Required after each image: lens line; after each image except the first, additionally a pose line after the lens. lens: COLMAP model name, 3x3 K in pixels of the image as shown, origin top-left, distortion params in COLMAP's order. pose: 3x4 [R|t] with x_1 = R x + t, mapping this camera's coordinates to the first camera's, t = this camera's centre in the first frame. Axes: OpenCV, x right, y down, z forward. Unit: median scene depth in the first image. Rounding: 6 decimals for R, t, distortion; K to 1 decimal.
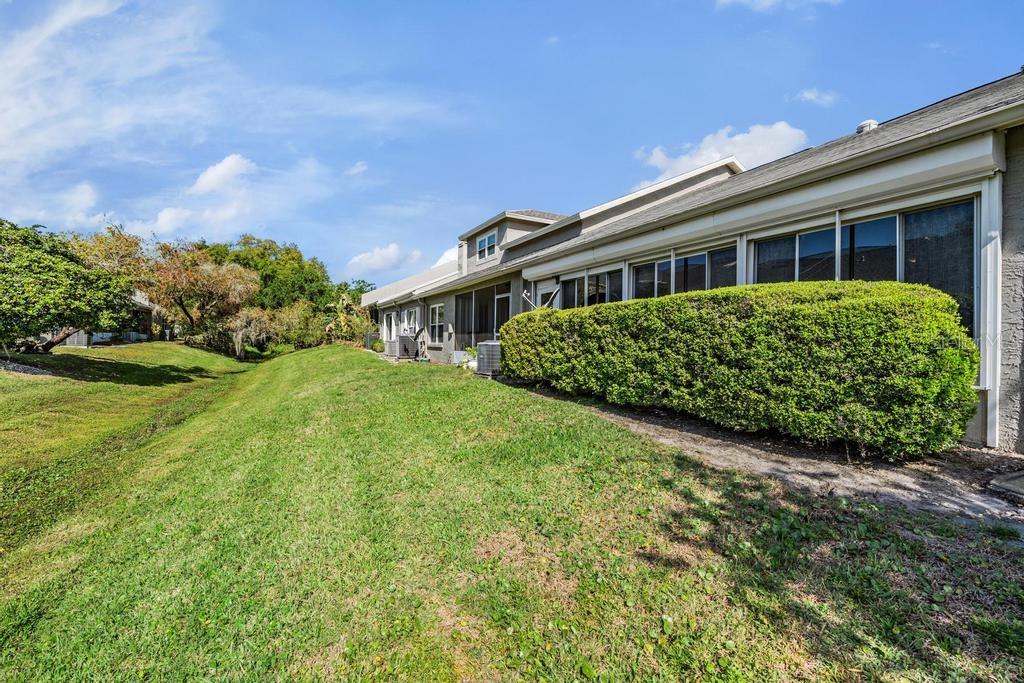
lens RADIAL K [[437.6, 0, 508.8], [0, 437.6, 340.3], [0, 0, 1]] dist [-0.000962, -0.000125]
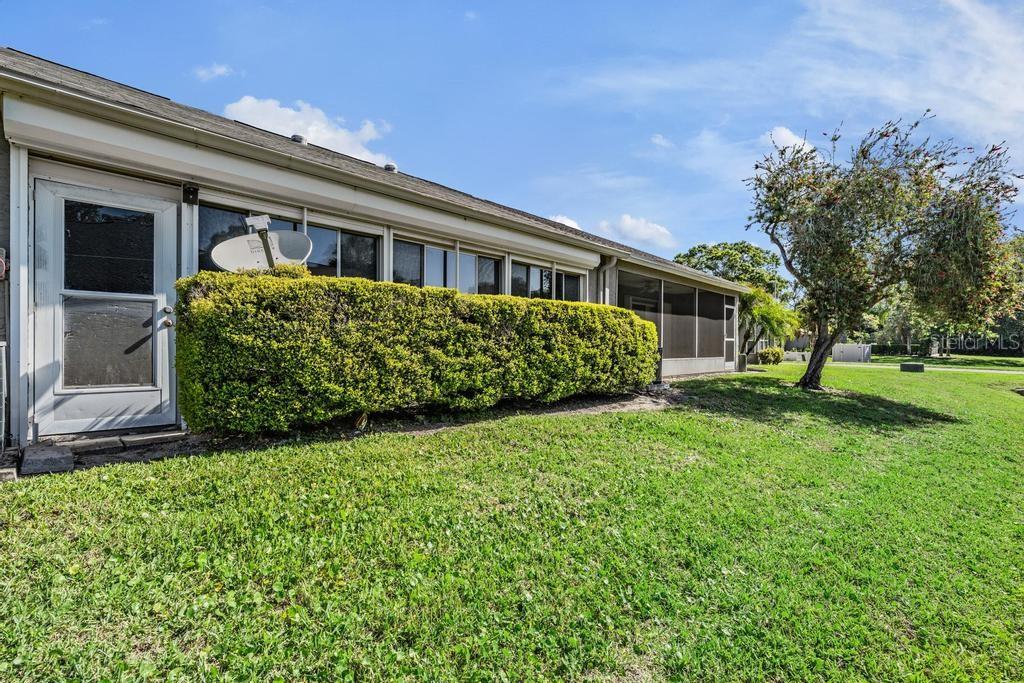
lens RADIAL K [[450.5, 0, 513.7], [0, 450.5, 341.1], [0, 0, 1]] dist [-0.000370, -0.000273]
pose [[-0.322233, -0.017102, 0.946506, -0.670391], [-0.017202, 0.999778, 0.012208, -0.004788], [-0.946504, -0.012348, -0.322456, 1.348291]]
